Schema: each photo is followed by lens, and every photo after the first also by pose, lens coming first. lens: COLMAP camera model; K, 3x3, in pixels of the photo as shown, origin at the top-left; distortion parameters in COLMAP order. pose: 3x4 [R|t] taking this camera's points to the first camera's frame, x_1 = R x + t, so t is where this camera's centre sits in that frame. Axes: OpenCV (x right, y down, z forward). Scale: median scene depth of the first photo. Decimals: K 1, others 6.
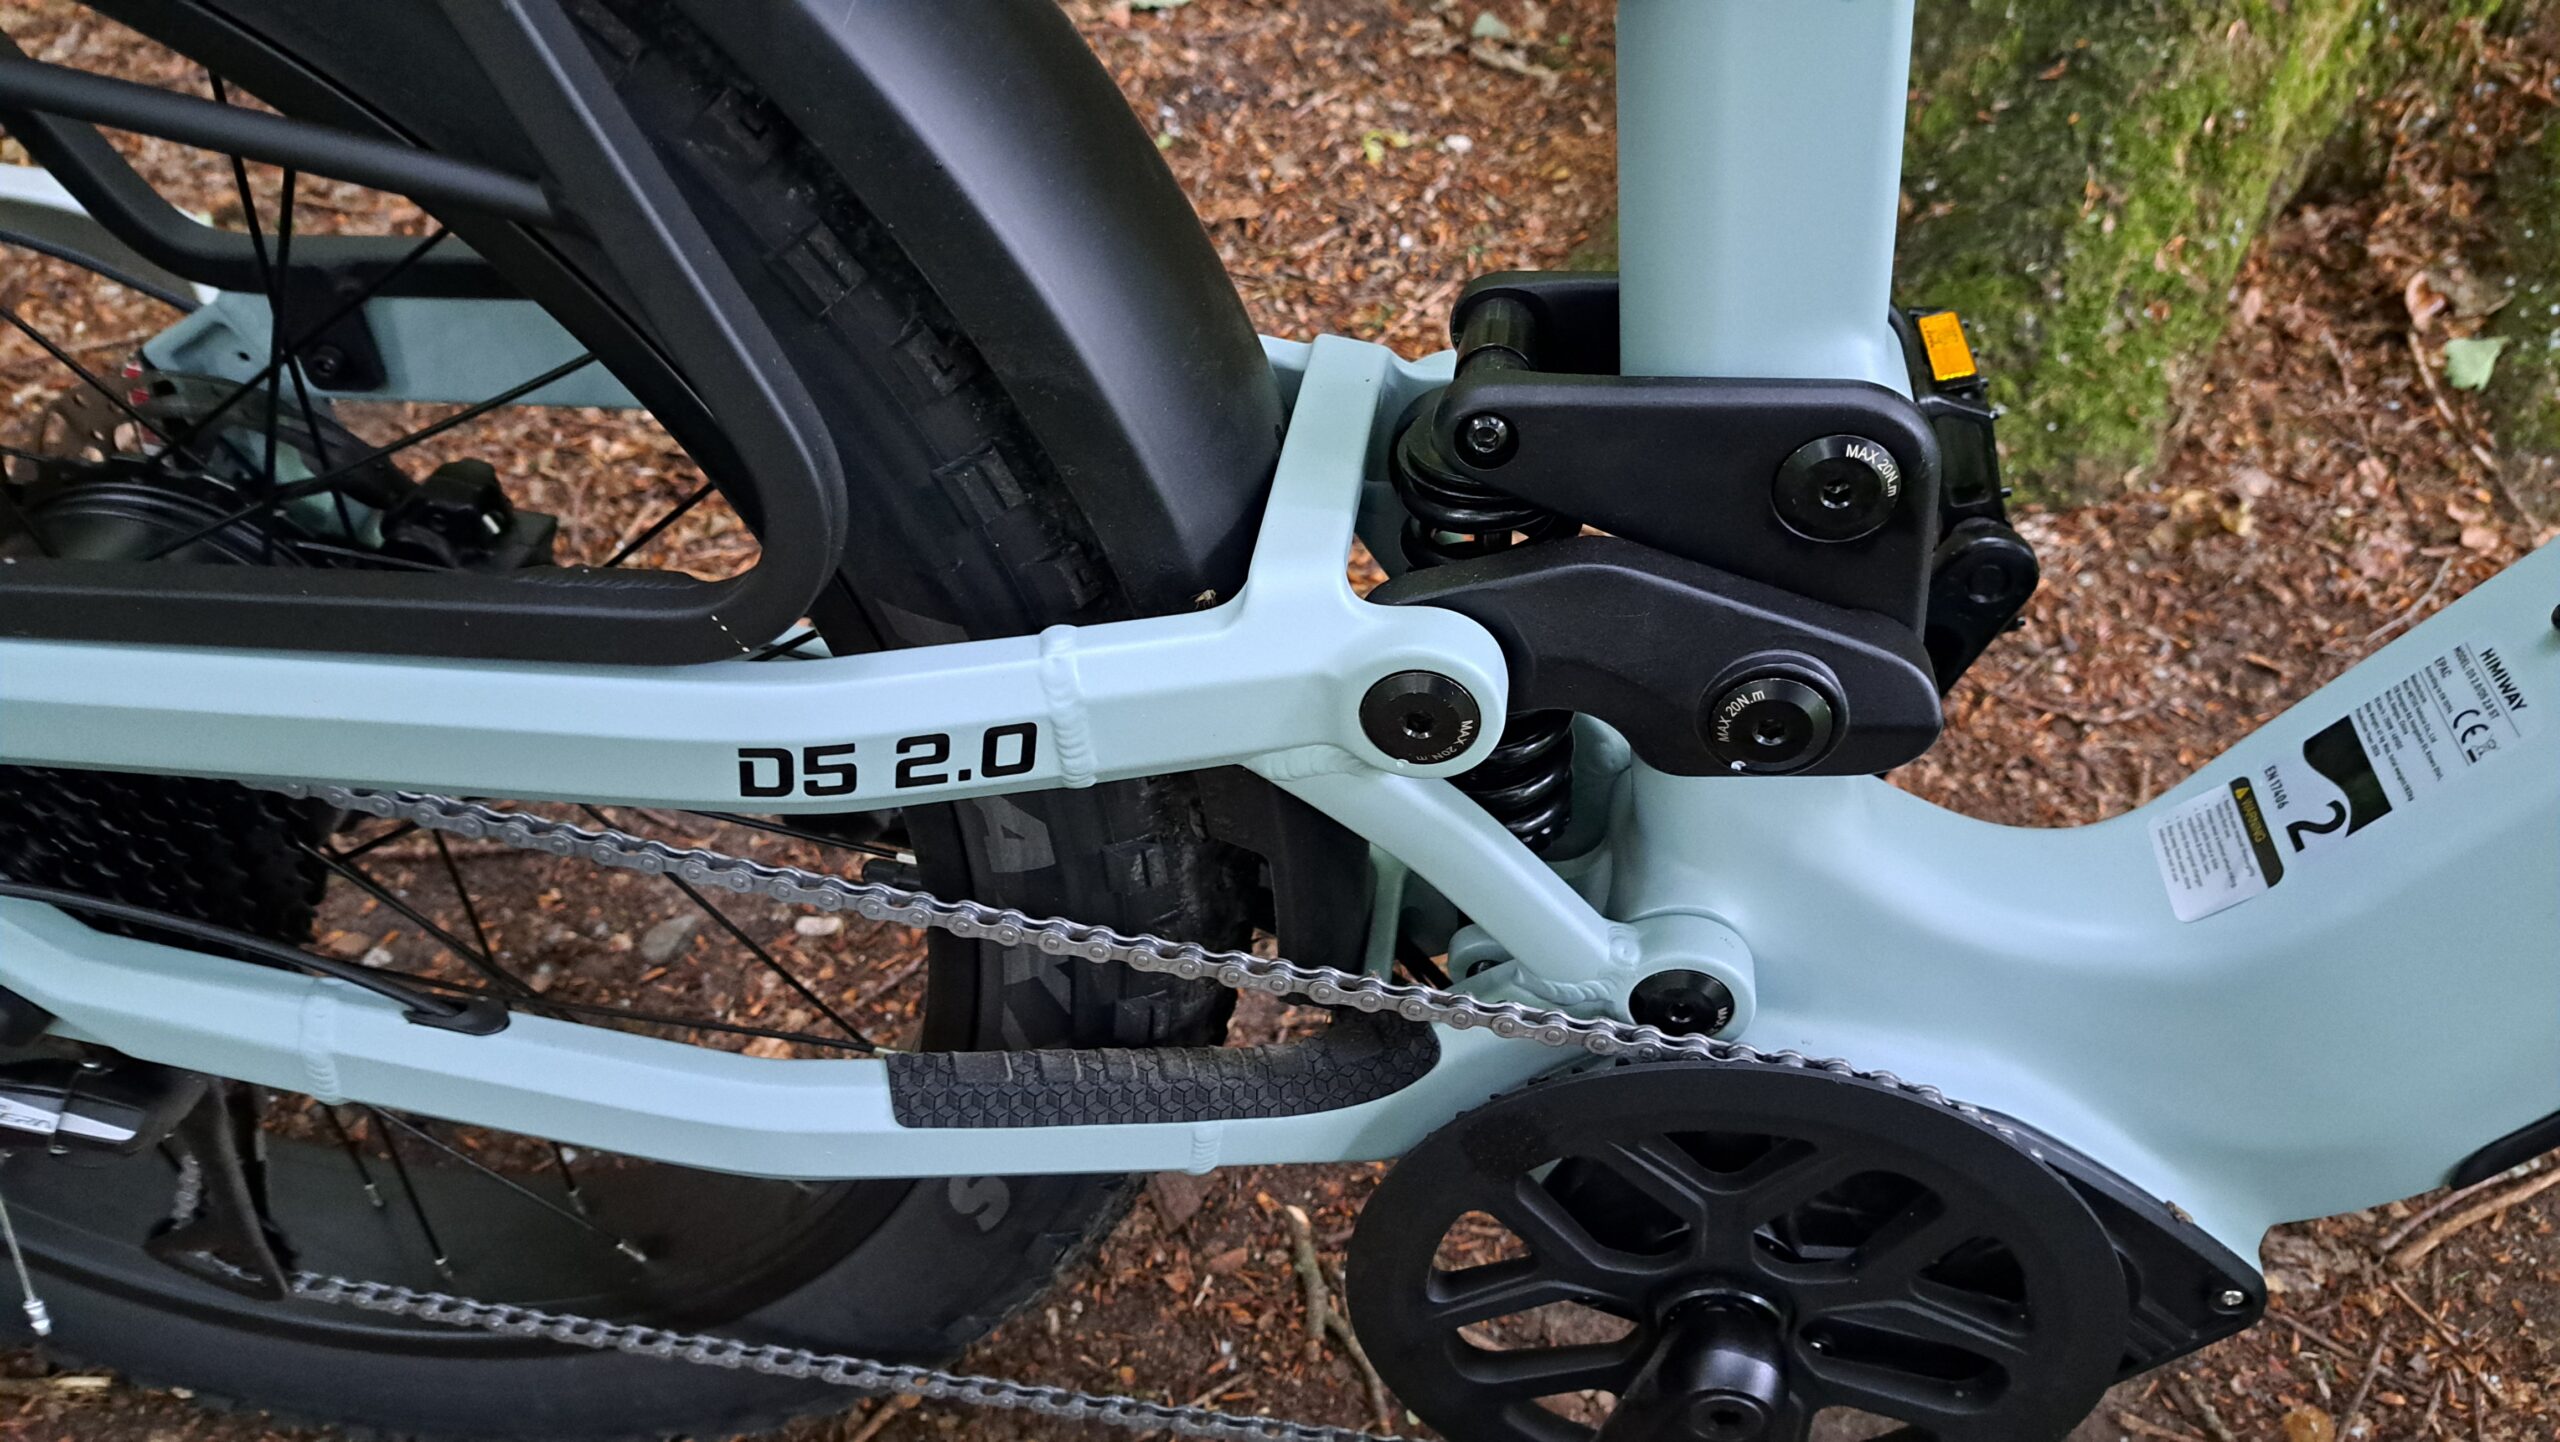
lens RADIAL K [[1887.1, 0, 1281.2], [0, 1887.1, 685.0], [0, 0, 1]] dist [0.053631, -0.106088]
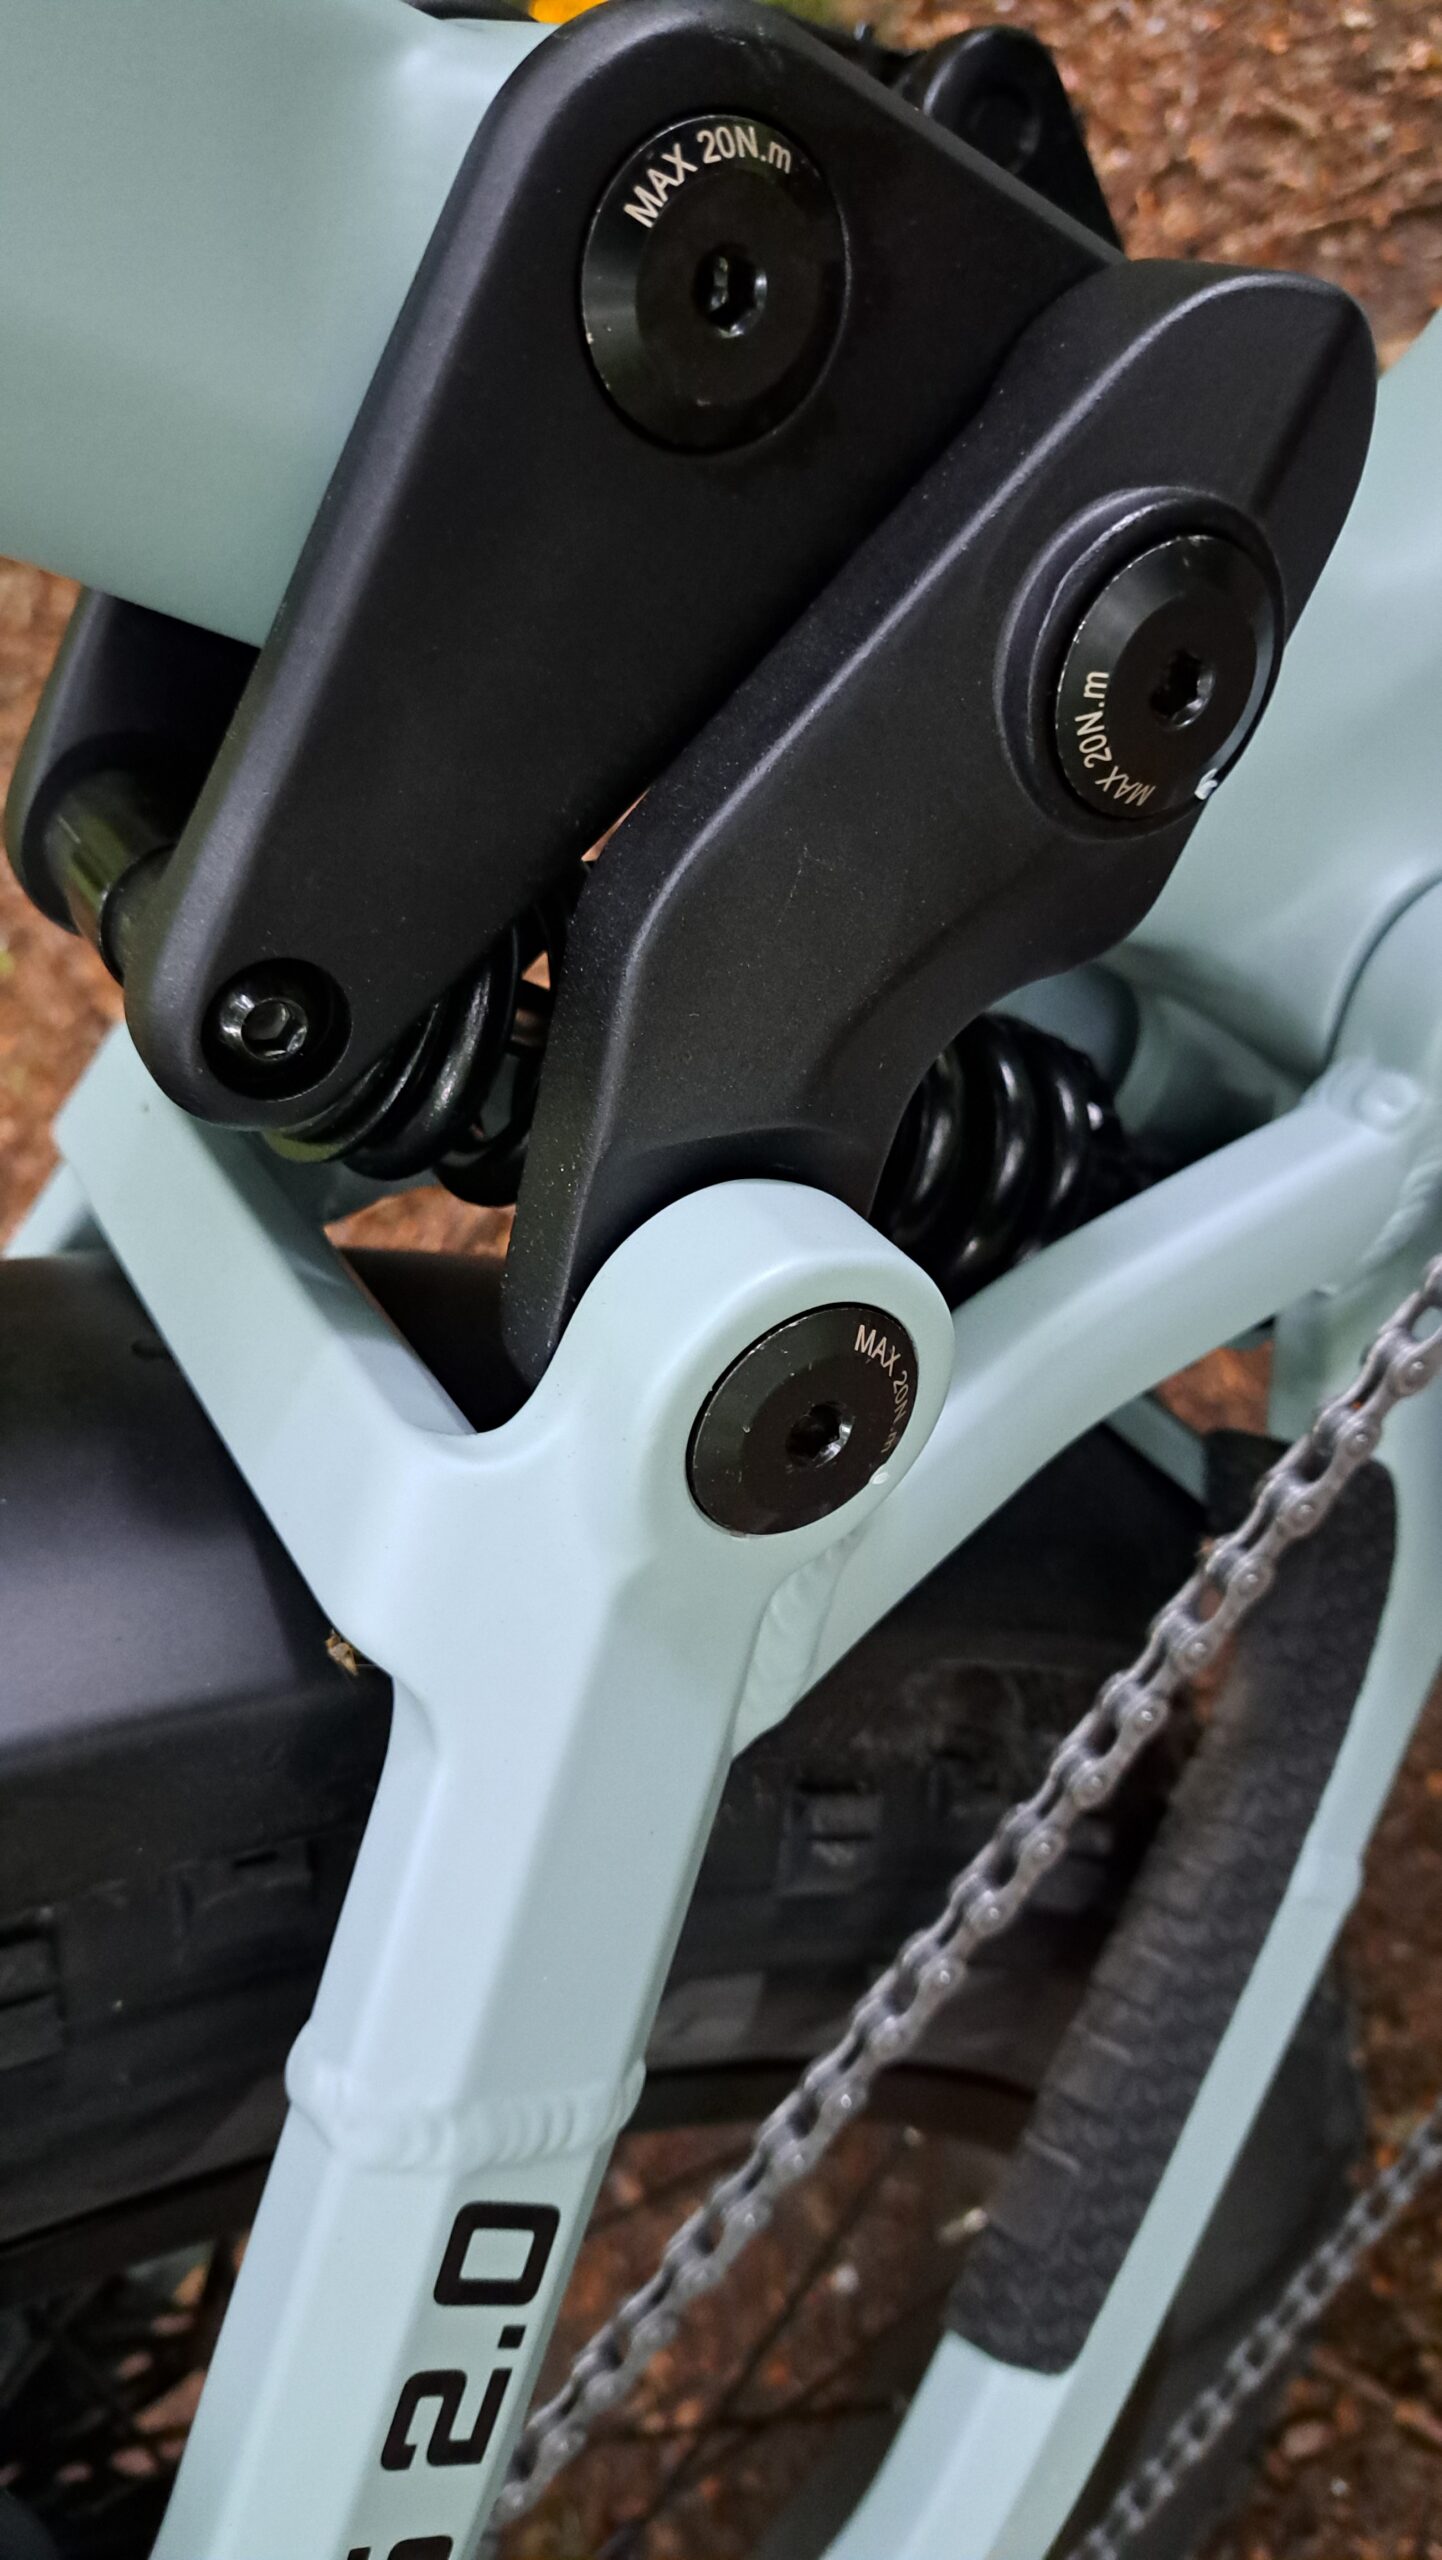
lens RADIAL K [[1887.1, 0, 664.4], [0, 1887.1, 1209.0], [0, 0, 1]] dist [0.053631, -0.106088]
pose [[0.407723, -0.905888, -0.114580, 0.135175], [0.913005, 0.406316, 0.036445, -0.042293], [0.013541, -0.119471, 0.992745, 0.492732]]
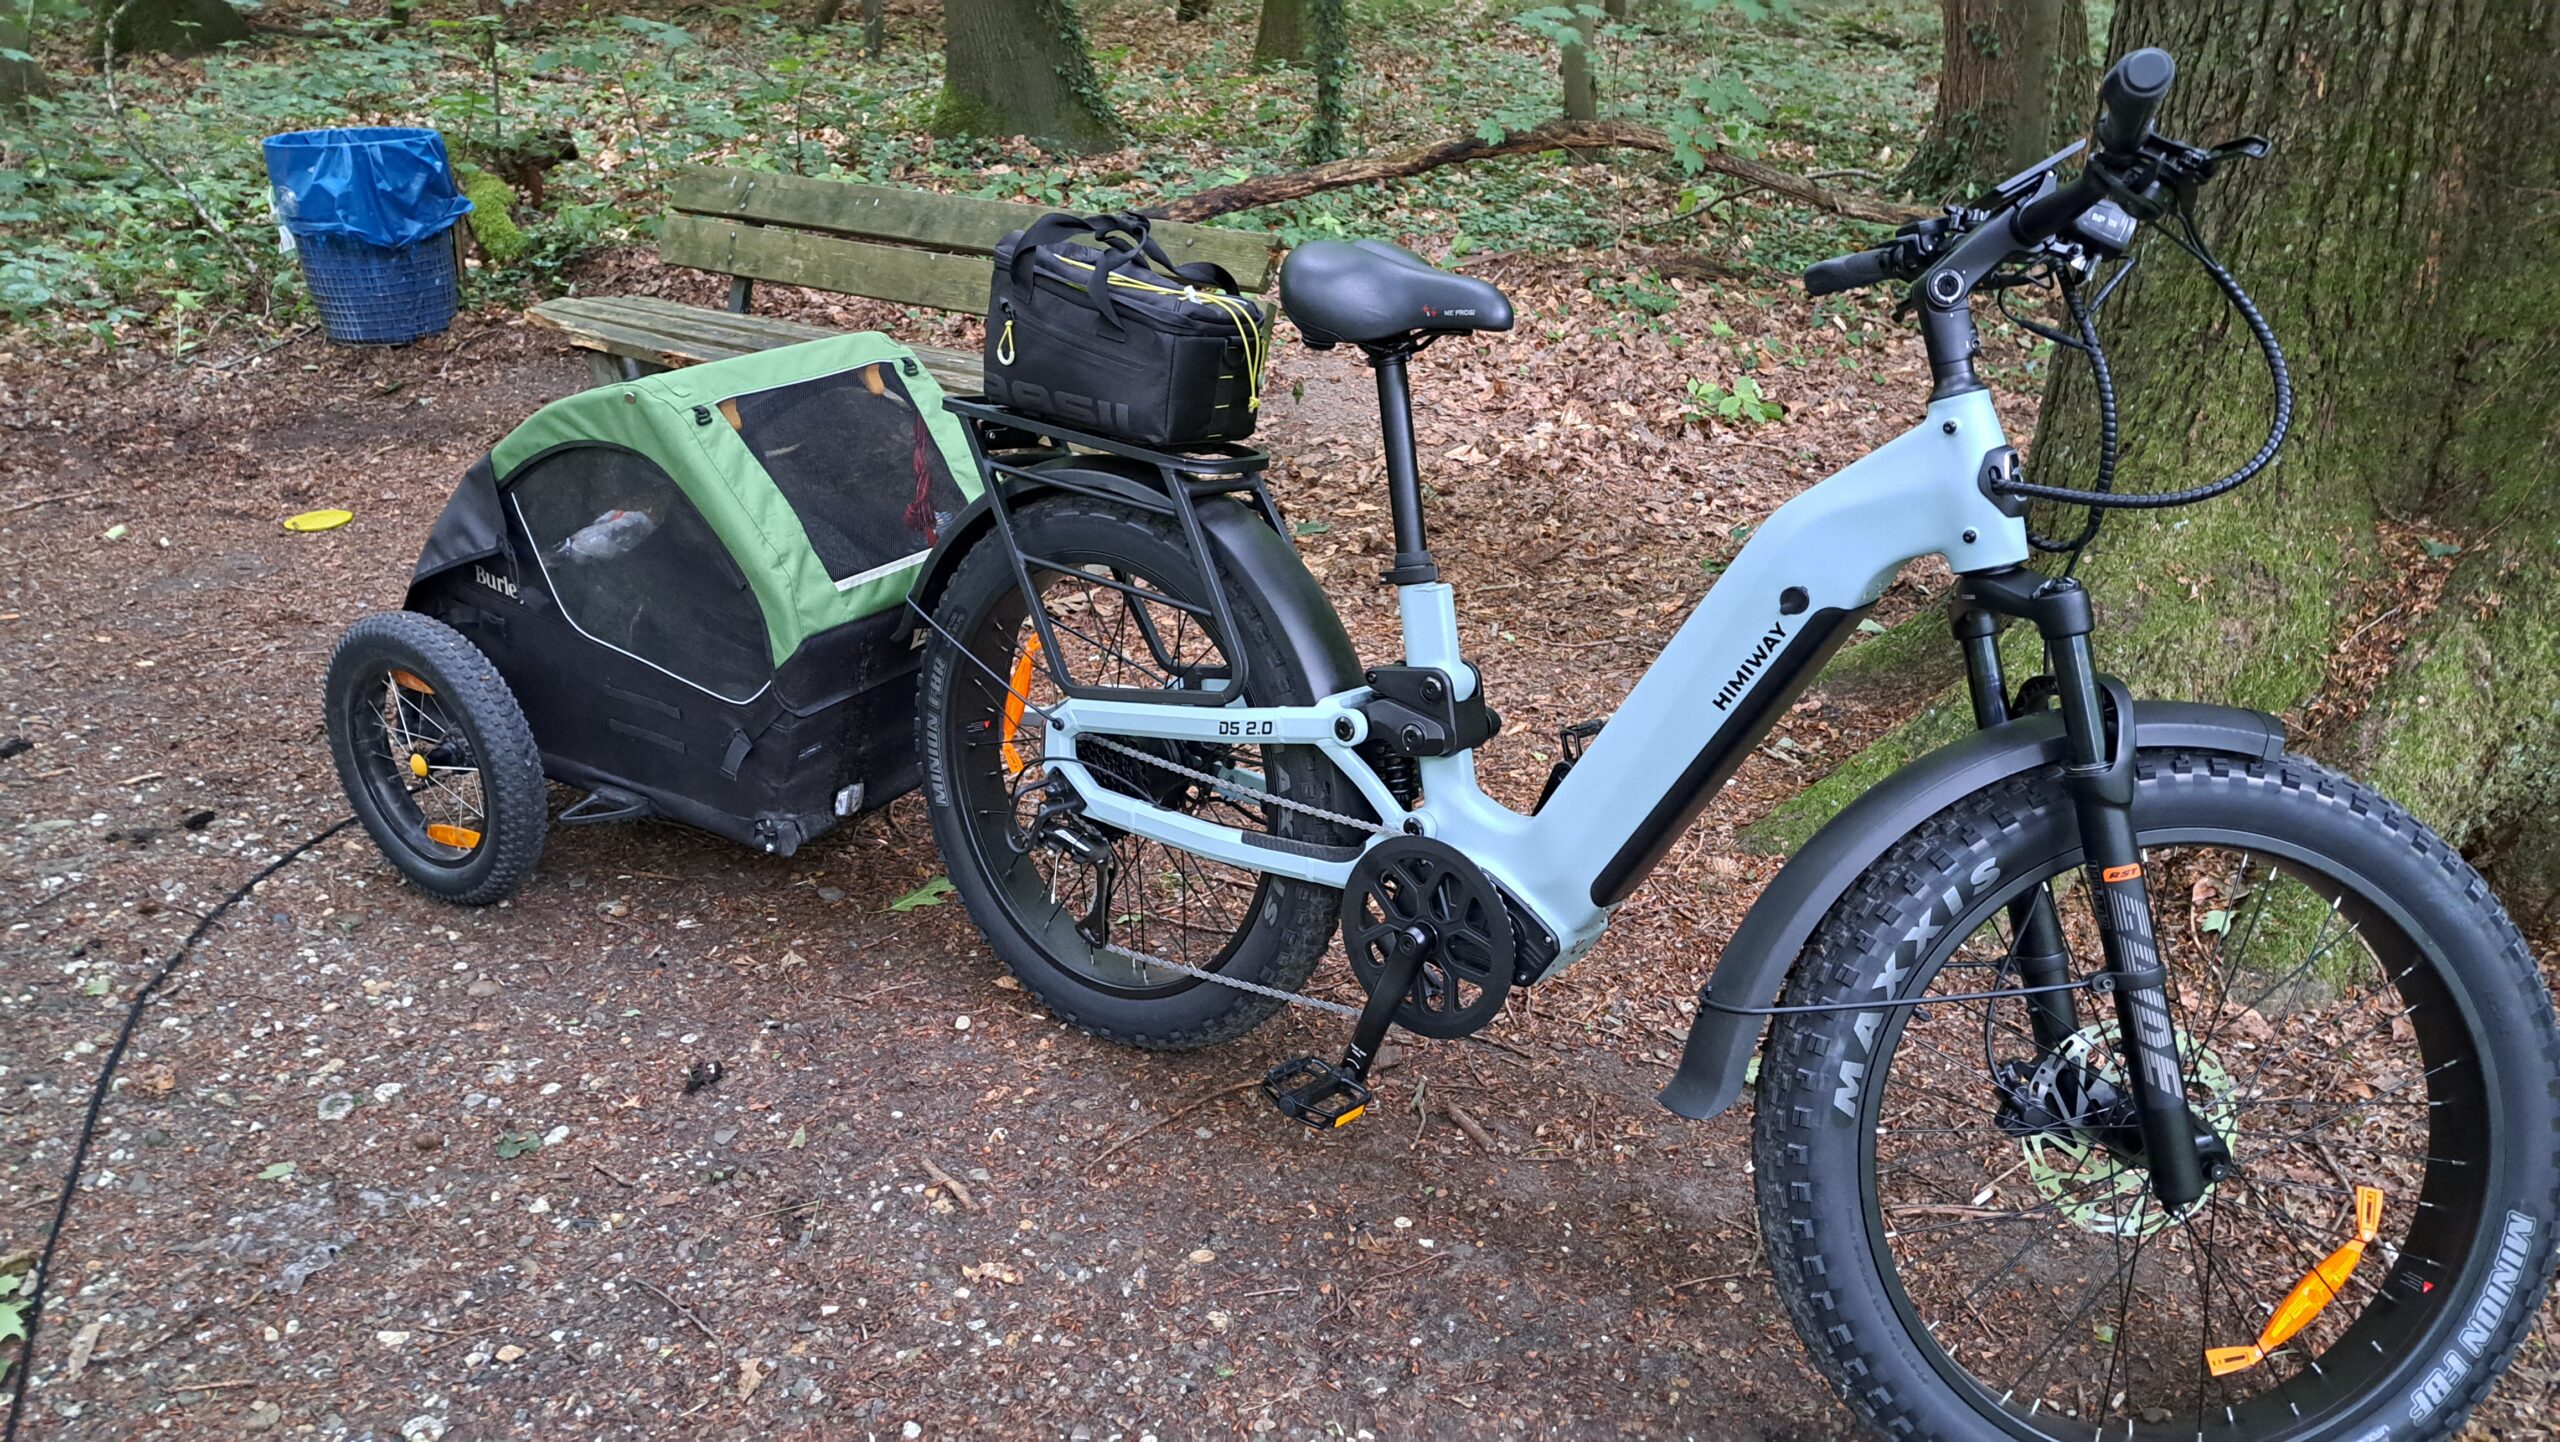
lens RADIAL K [[1856.2, 0, 1312.1], [0, 1856.2, 733.5], [0, 0, 1]] dist [0.076019, -0.097513]
pose [[0.867223, 0.071688, -0.492733, 1.966791], [-0.277039, 0.891733, -0.357858, 1.471627], [0.413732, 0.446849, 0.793191, -2.324612]]
